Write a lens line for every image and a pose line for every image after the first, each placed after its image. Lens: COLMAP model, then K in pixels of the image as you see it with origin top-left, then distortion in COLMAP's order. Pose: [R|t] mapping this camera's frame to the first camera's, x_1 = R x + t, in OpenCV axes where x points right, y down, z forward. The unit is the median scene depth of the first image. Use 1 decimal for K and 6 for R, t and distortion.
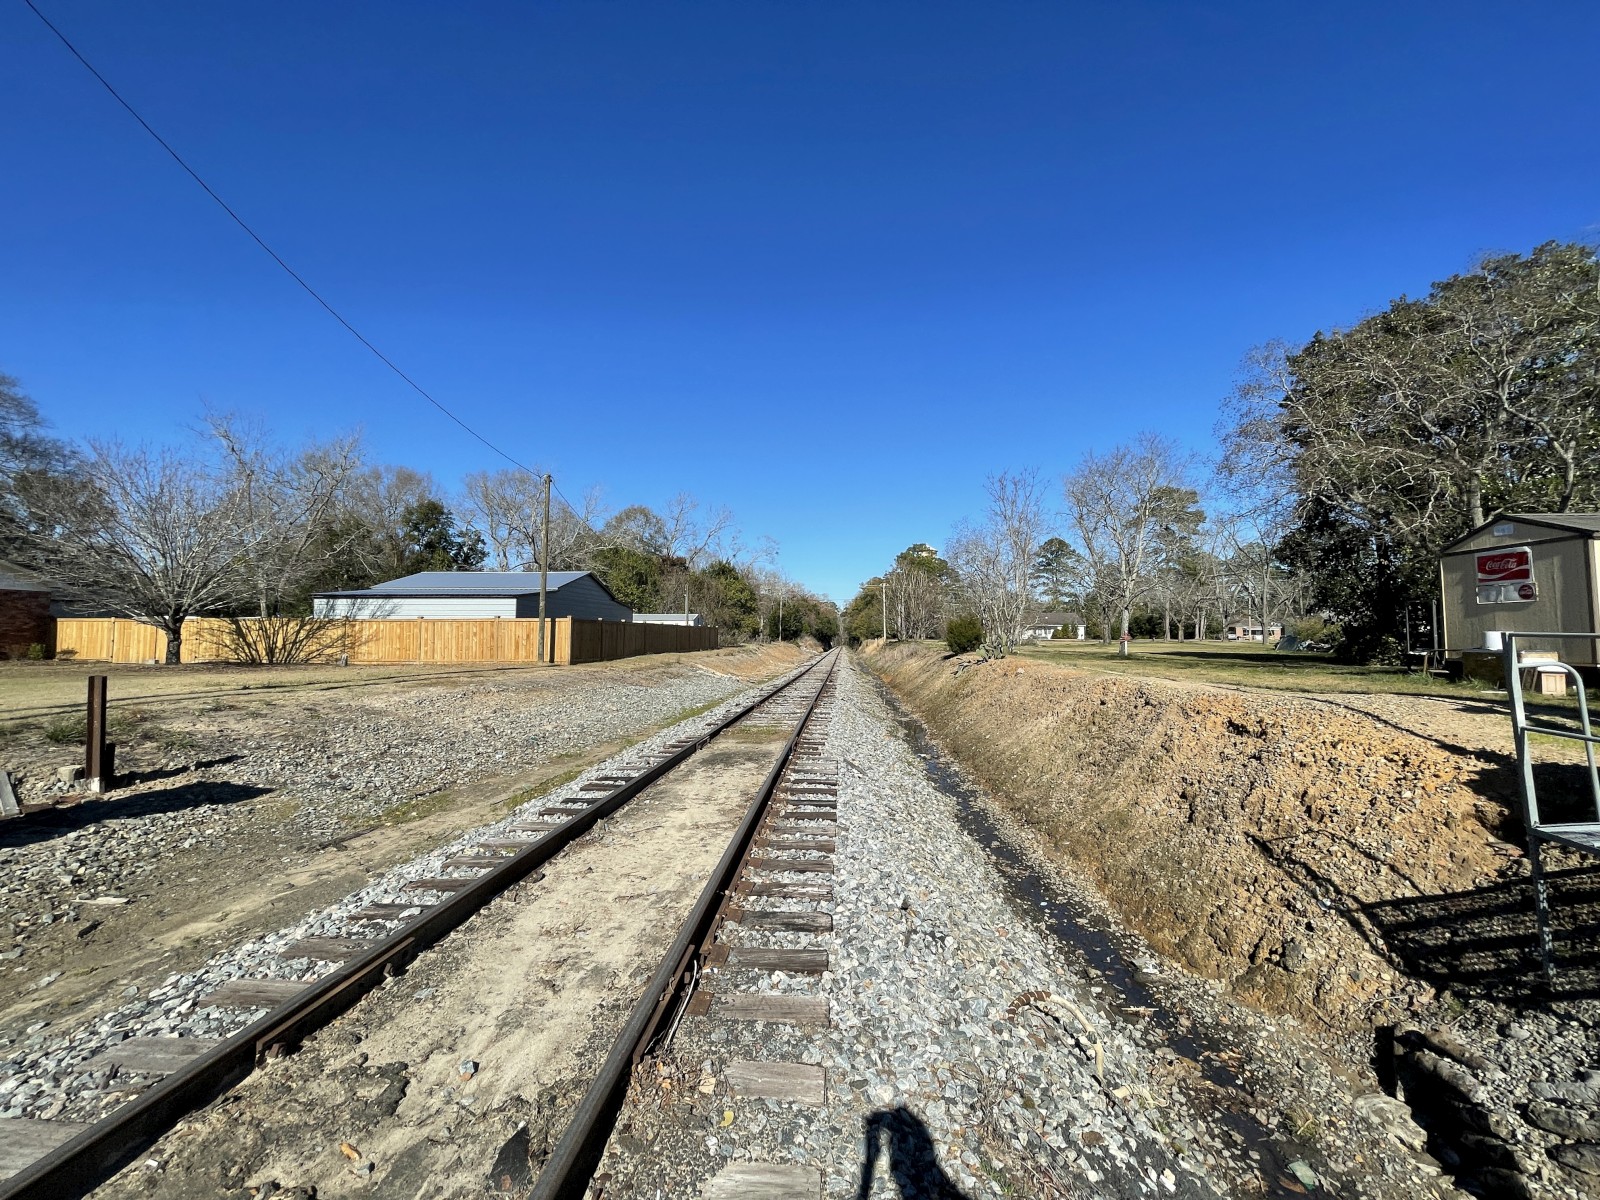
lens RADIAL K [[643.6, 0, 806.9], [0, 643.6, 598.3], [0, 0, 1]] dist [-0.001029, -0.000023]
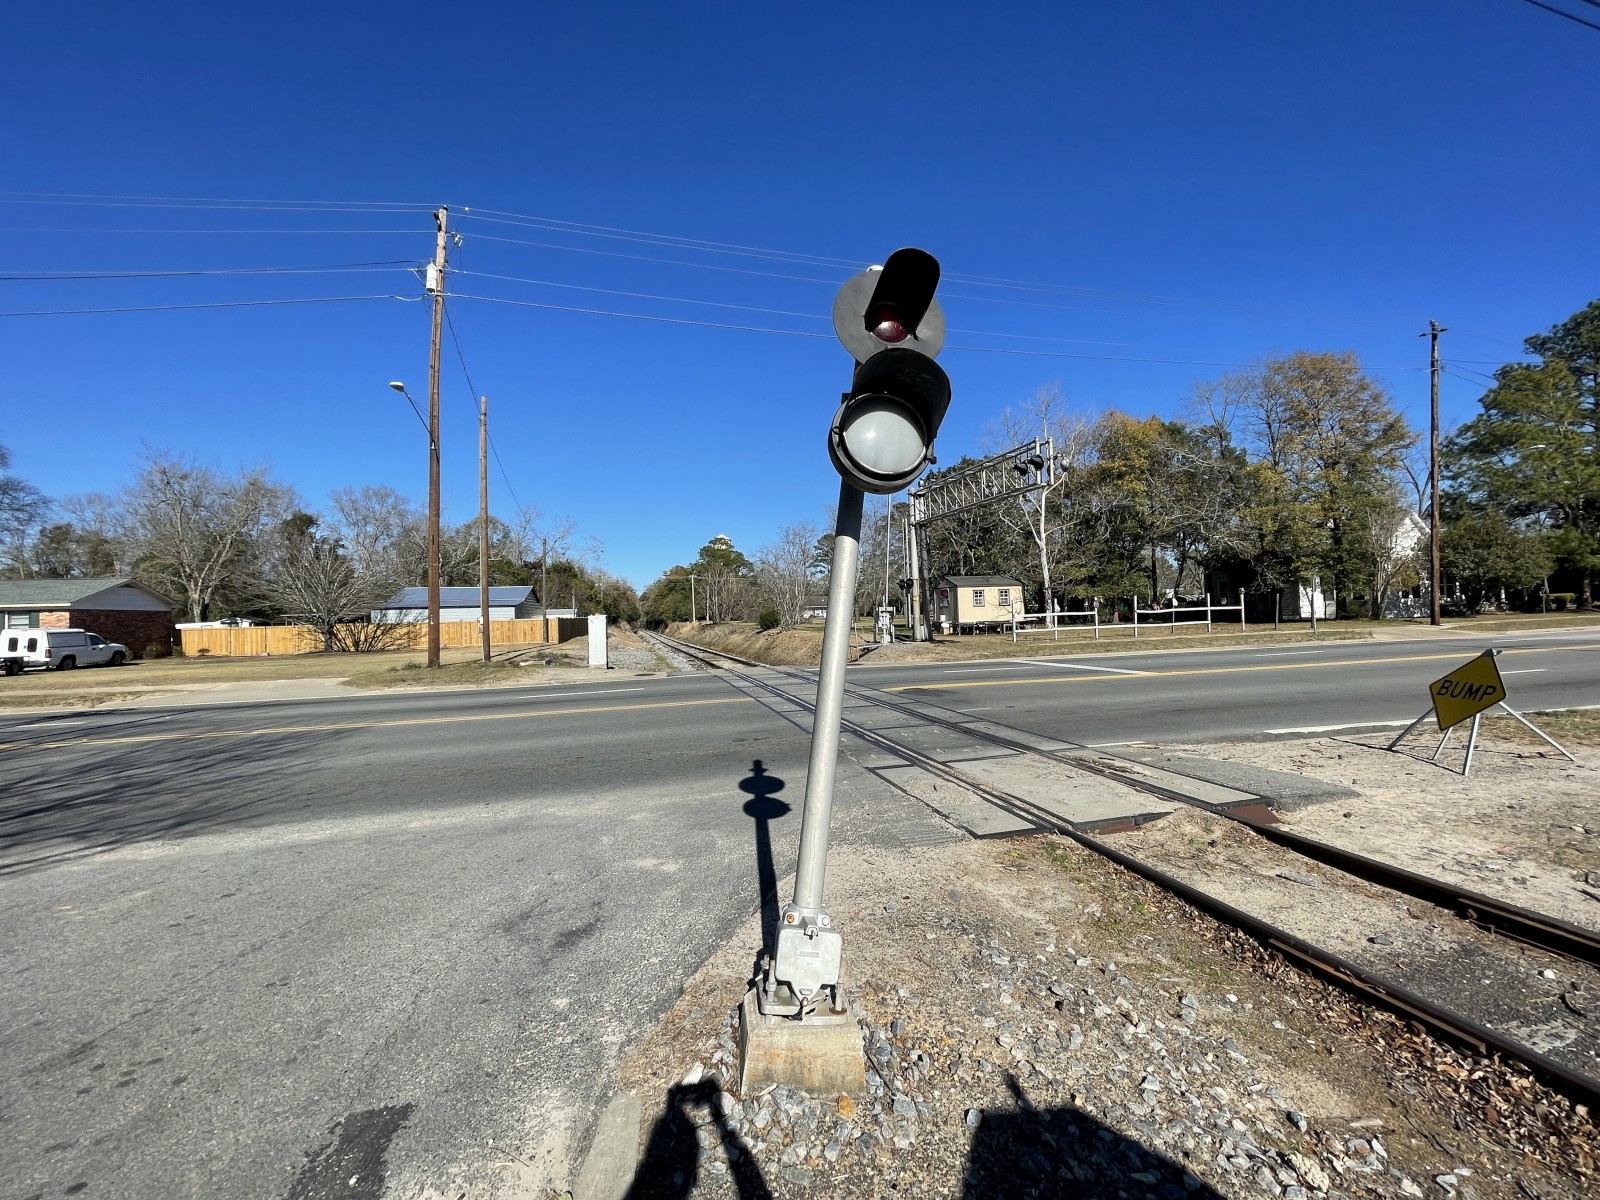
lens RADIAL K [[643.6, 0, 806.9], [0, 643.6, 598.3], [0, 0, 1]] dist [-0.001029, -0.000023]
pose [[0.947812, -0.021301, 0.318116, -0.271205], [0.011828, 0.999428, 0.031683, -0.069333], [-0.318609, -0.026267, 0.947522, -0.889054]]
